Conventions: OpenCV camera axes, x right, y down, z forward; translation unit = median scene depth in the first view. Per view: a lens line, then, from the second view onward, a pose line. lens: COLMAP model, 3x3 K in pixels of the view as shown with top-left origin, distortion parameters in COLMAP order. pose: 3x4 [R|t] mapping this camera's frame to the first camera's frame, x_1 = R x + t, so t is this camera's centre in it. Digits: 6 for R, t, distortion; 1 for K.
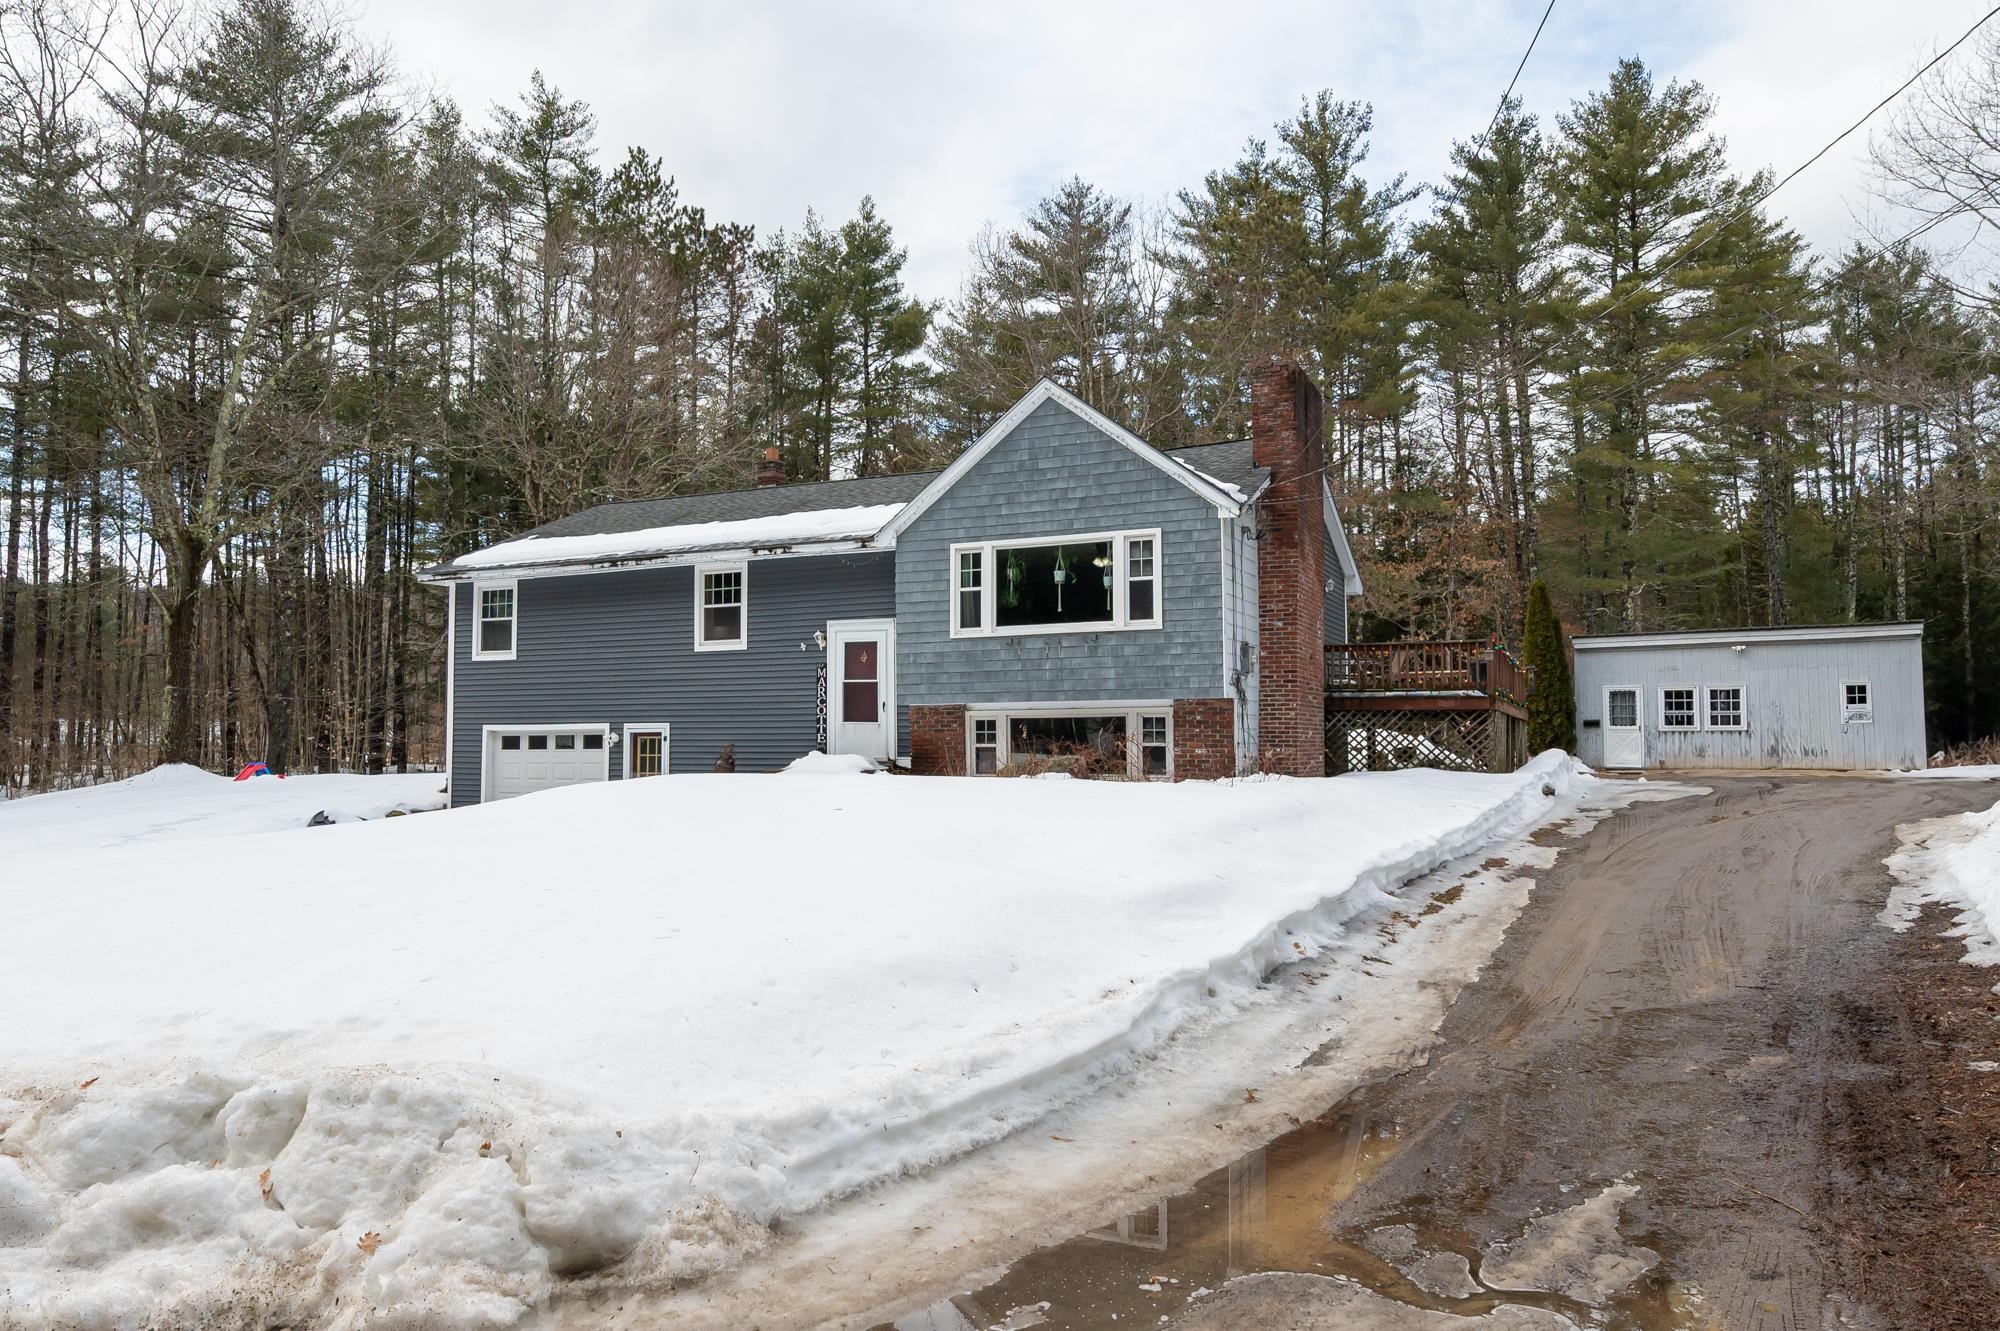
lens RADIAL K [[1302.7, 0, 1000.0], [0, 1302.7, 665.5], [0, 0, 1]] dist [-0.001146, -0.000051]
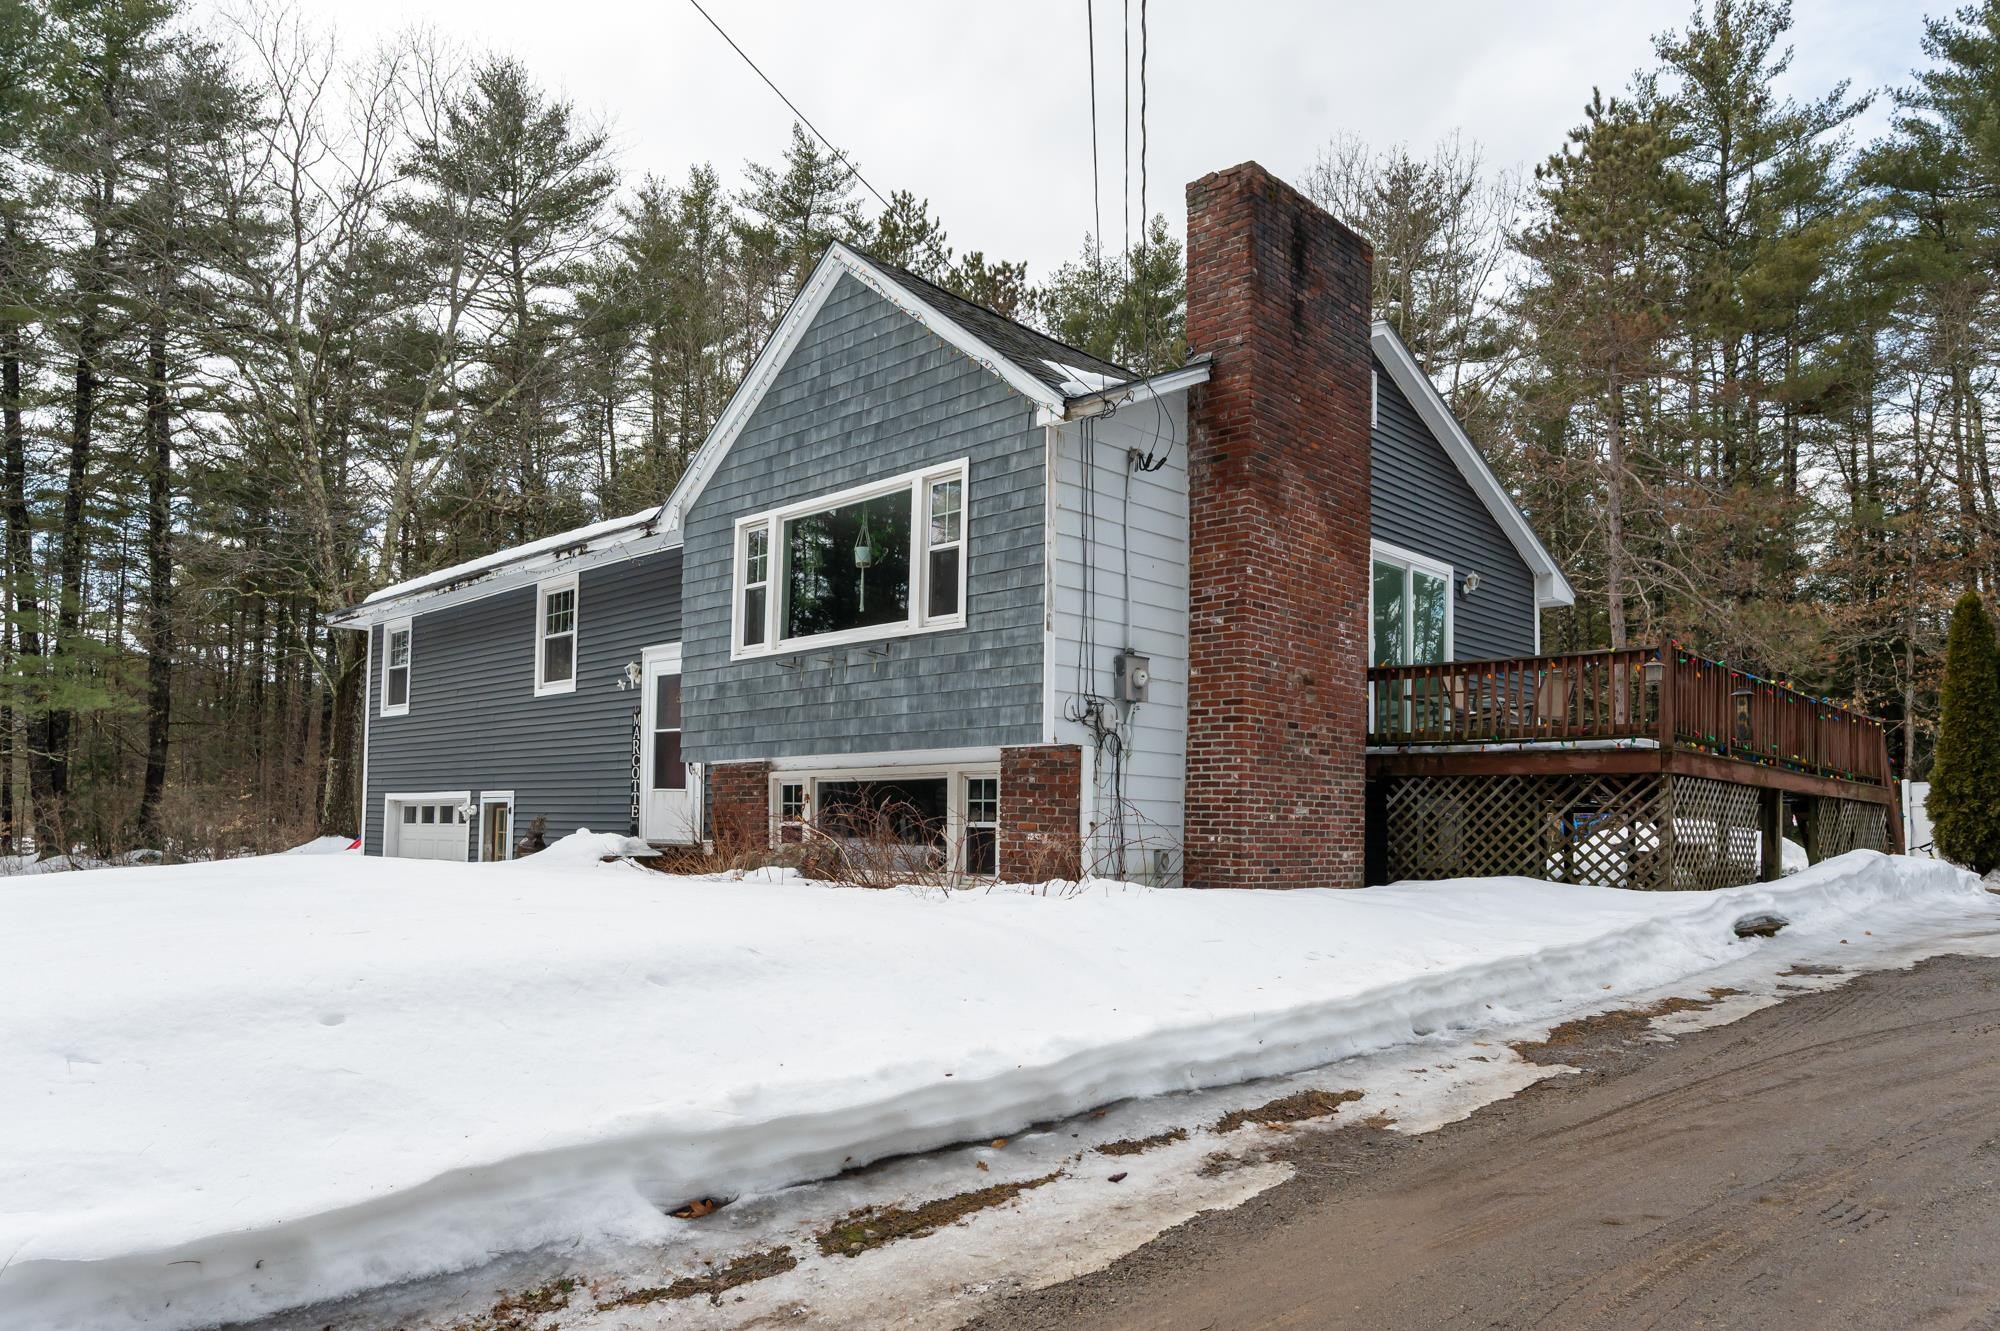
lens RADIAL K [[1310.9, 0, 1000.7], [0, 1310.9, 779.5], [0, 0, 1]] dist [-0.035323, 0.027795]
pose [[0.943874, 0.003942, -0.330282, 0.300597], [0.001746, 0.999855, 0.016925, 0.027357], [0.330300, -0.016552, 0.943731, 0.400488]]
